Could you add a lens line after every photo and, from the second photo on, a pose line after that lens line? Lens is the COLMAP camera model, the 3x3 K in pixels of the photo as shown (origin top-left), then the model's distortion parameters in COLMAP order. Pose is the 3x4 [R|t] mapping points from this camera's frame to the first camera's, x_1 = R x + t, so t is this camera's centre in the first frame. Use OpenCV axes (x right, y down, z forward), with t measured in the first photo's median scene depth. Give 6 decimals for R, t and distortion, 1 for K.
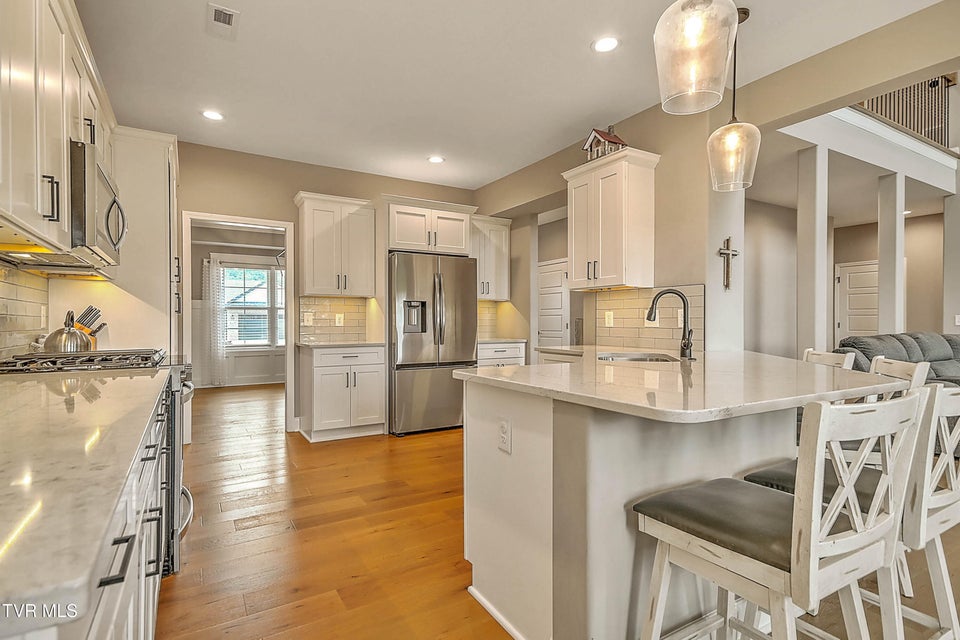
lens RADIAL K [[479.7, 0, 479.3], [0, 479.7, 322.2], [0, 0, 1]] dist [0.025763, 0.000699]
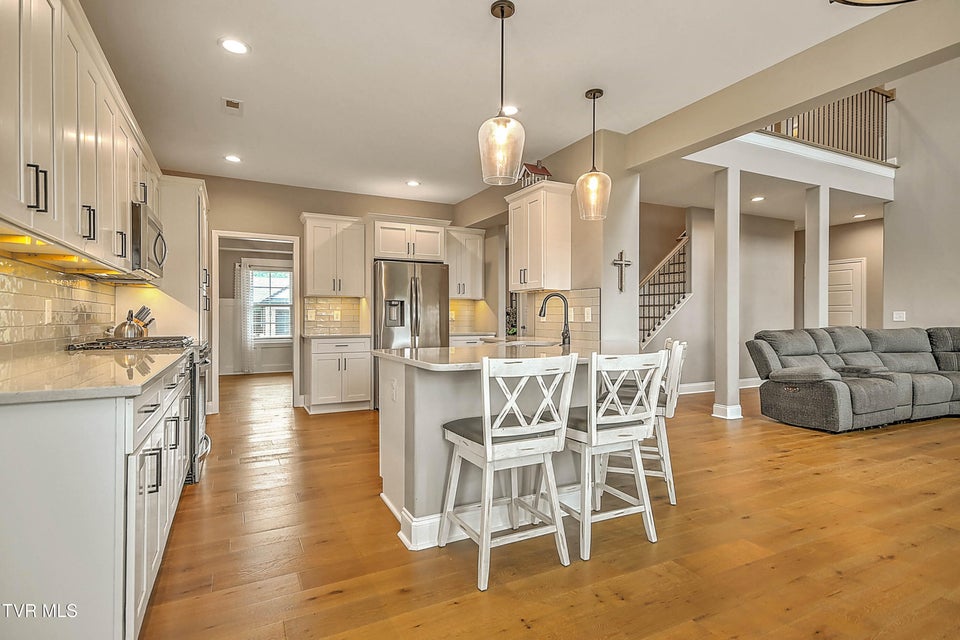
lens RADIAL K [[479.7, 0, 474.0], [0, 479.7, 316.5], [0, 0, 1]] dist [0.025763, 0.000699]
pose [[0.996969, 0.000656, -0.077792, 0.158122], [-0.000888, 0.999995, -0.002945, 0.000091], [0.077789, 0.003005, 0.996965, -0.194699]]
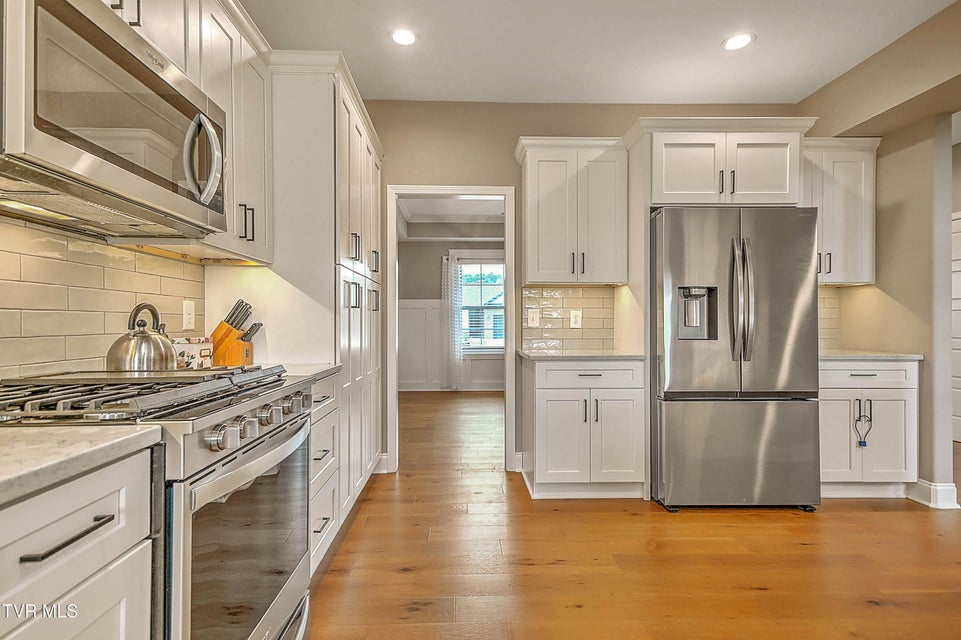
lens RADIAL K [[480.2, 0, 479.4], [0, 480.2, 322.4], [0, 0, 1]] dist [0.025763, 0.000699]
pose [[0.877013, 0.000527, -0.480466, -0.081399], [-0.001022, 0.999999, -0.000770, 0.000890], [0.480465, 0.001166, 0.877013, 0.337034]]
